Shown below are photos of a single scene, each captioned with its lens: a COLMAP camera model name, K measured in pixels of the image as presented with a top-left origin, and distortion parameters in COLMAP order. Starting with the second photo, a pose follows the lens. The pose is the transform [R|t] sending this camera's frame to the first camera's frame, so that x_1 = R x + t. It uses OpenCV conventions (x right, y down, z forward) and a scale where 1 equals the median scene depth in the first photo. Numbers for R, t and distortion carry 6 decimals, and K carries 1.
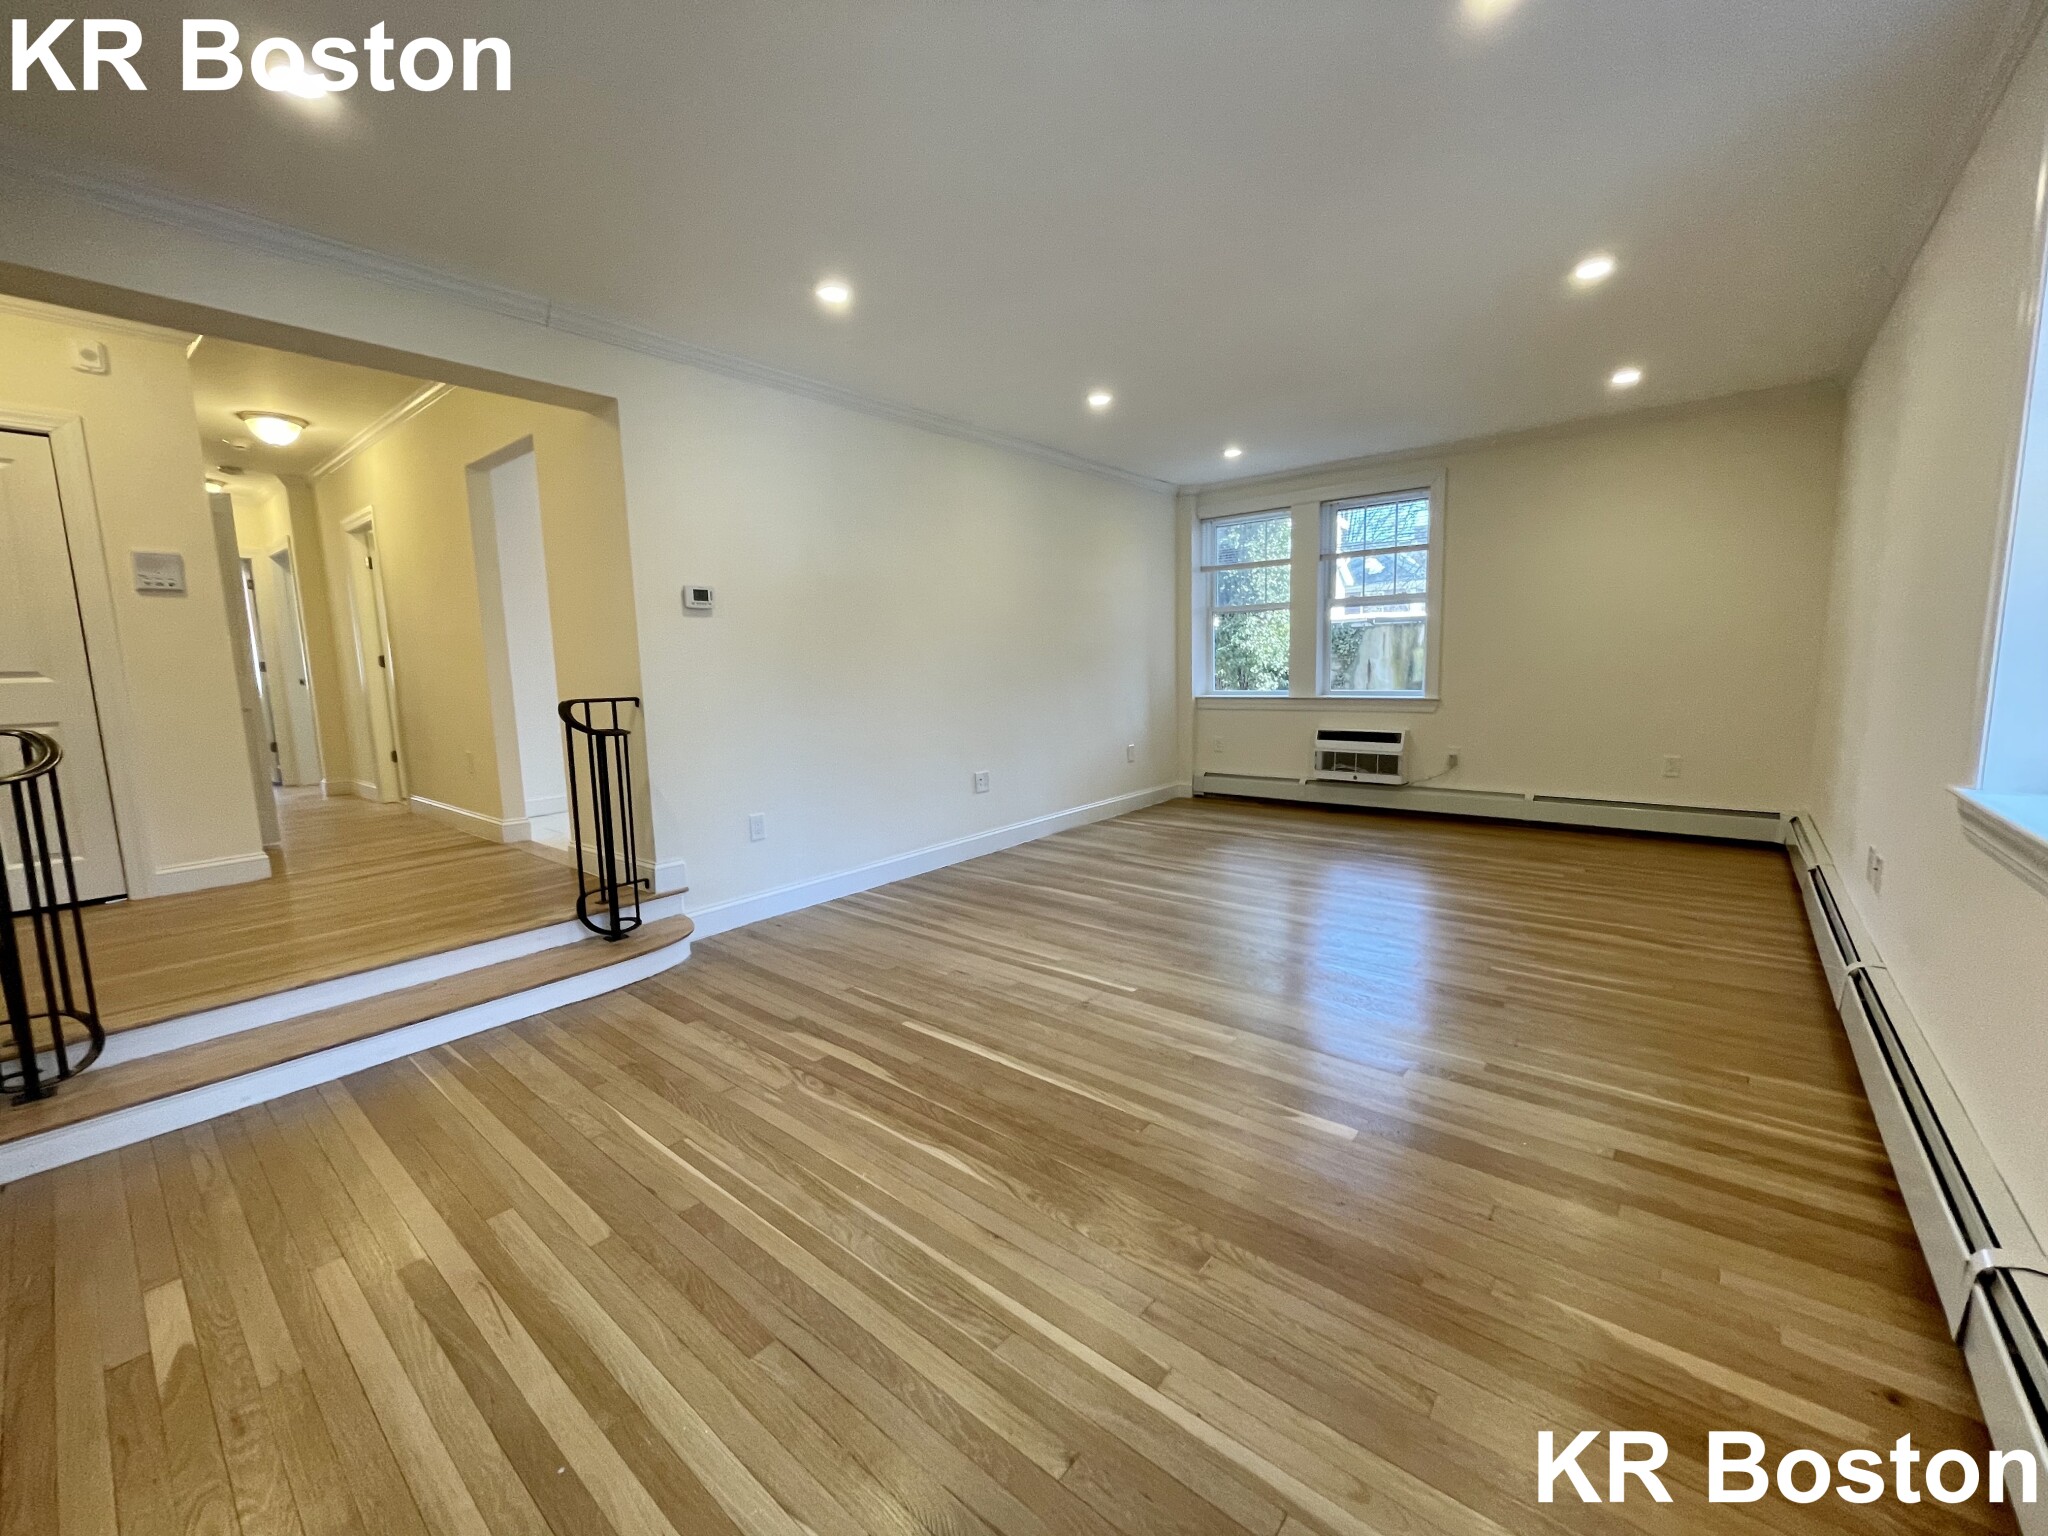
lens RADIAL K [[823.3, 0, 1024.0], [0, 823.3, 768.0], [0, 0, 1]] dist [-0.000843, 0.000016]
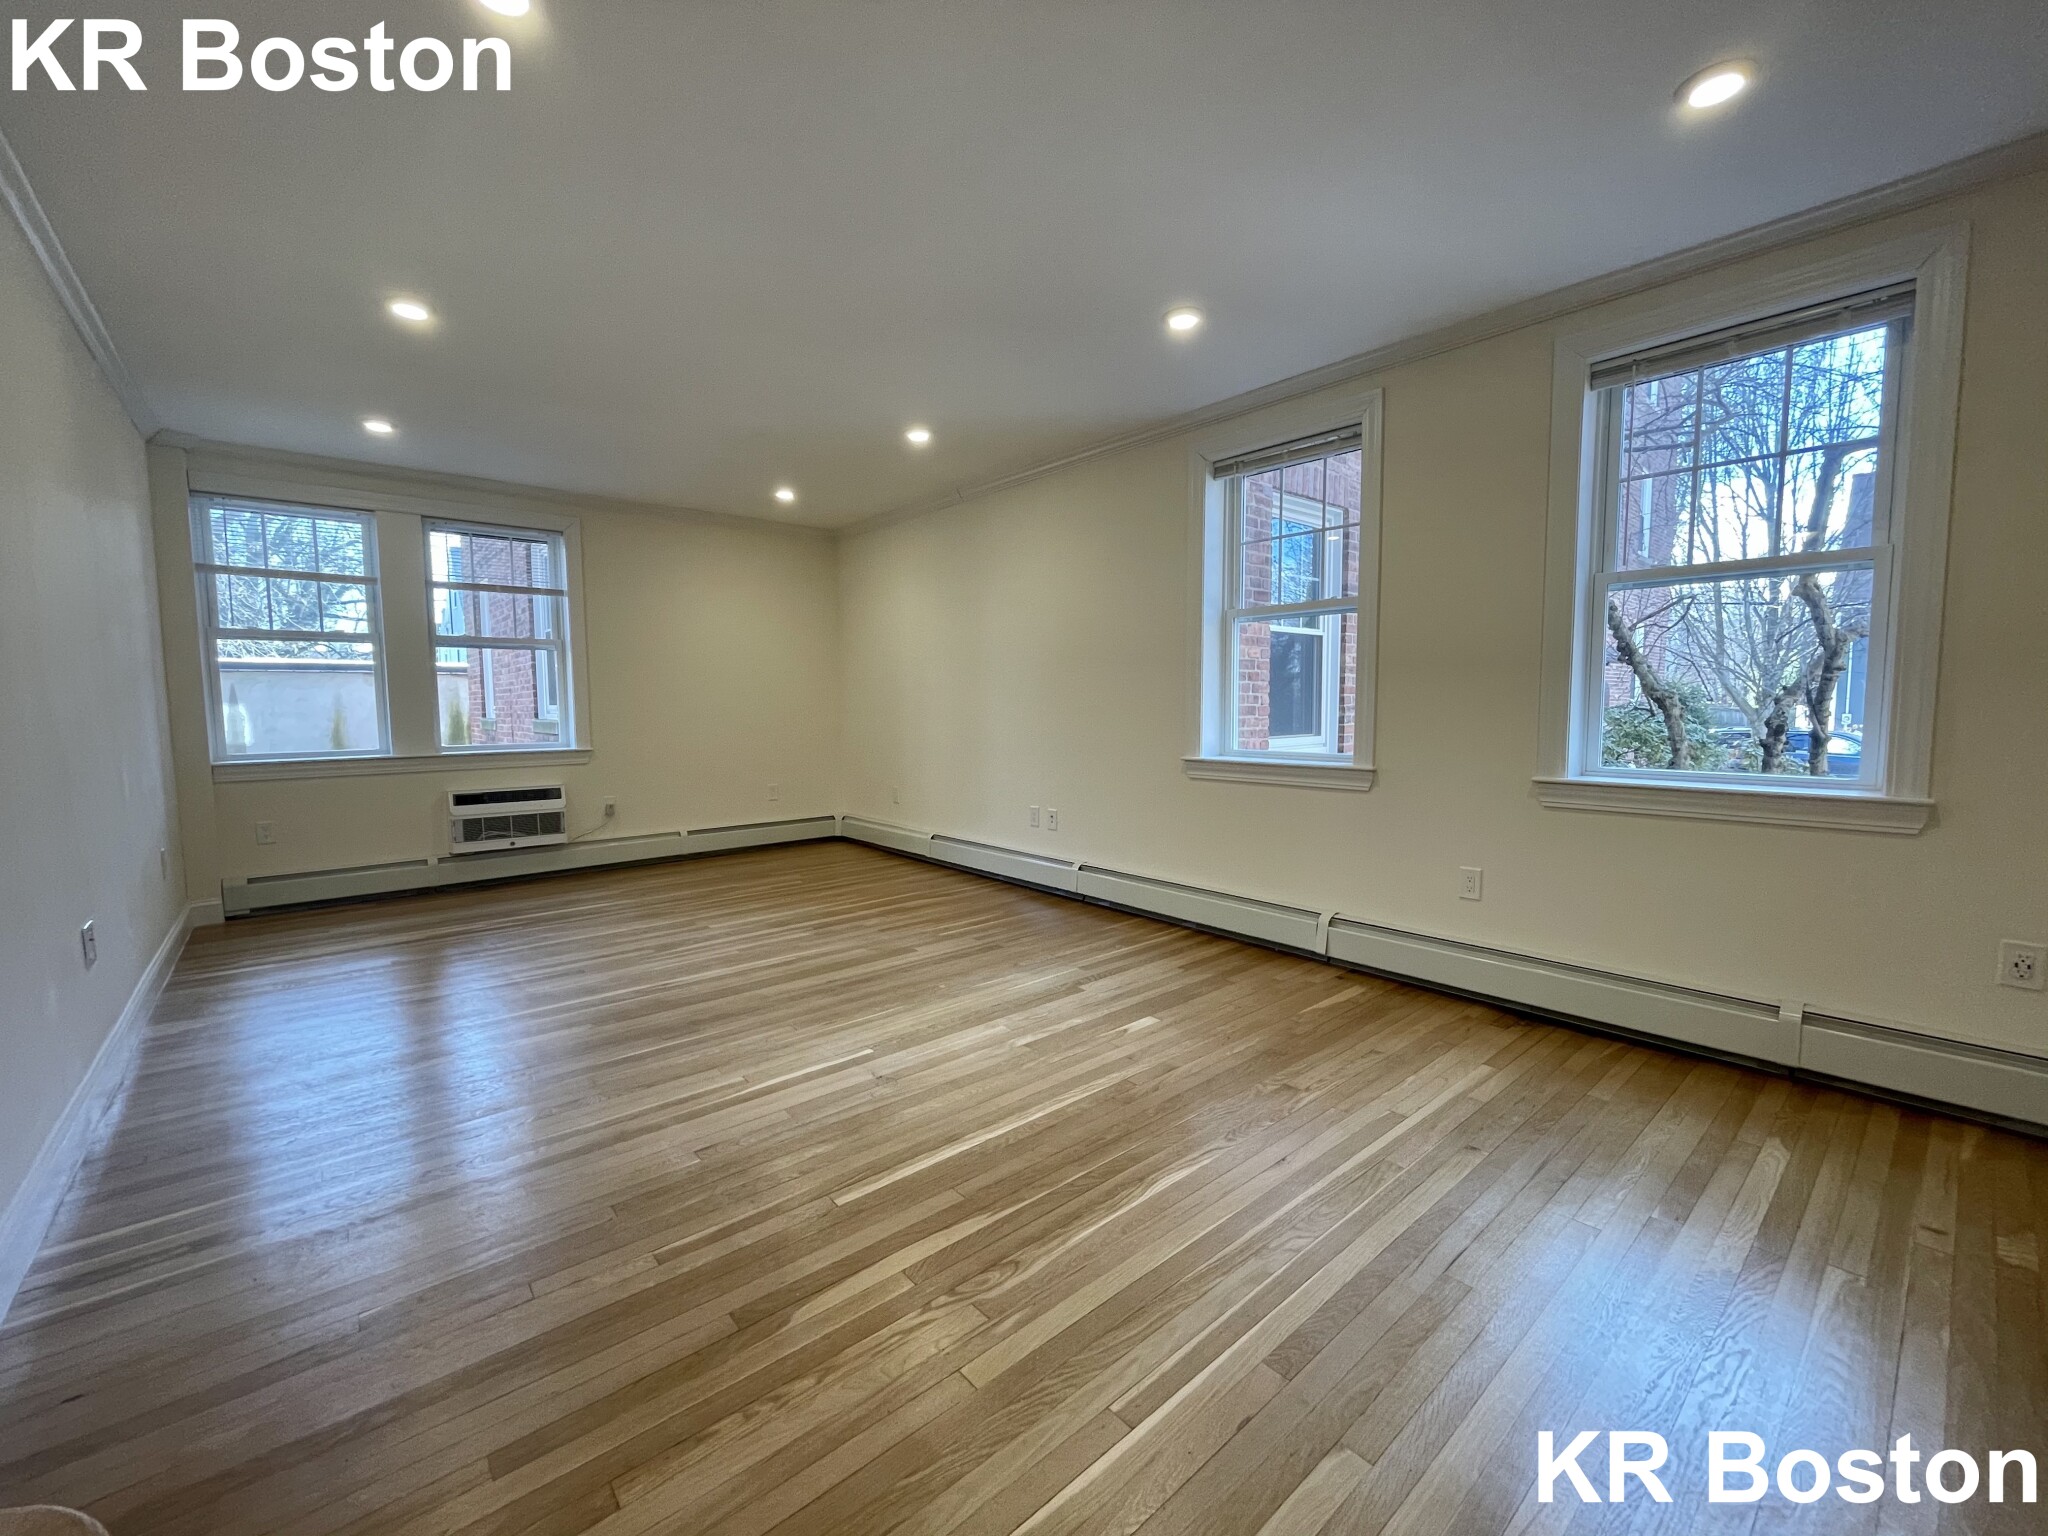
lens RADIAL K [[823.3, 0, 1024.0], [0, 823.3, 768.0], [0, 0, 1]] dist [-0.000843, 0.000016]
pose [[0.164545, -0.053574, 0.984914, -0.735320], [0.131239, 0.990835, 0.031971, -0.049857], [-0.977600, 0.123999, 0.170068, 0.645827]]
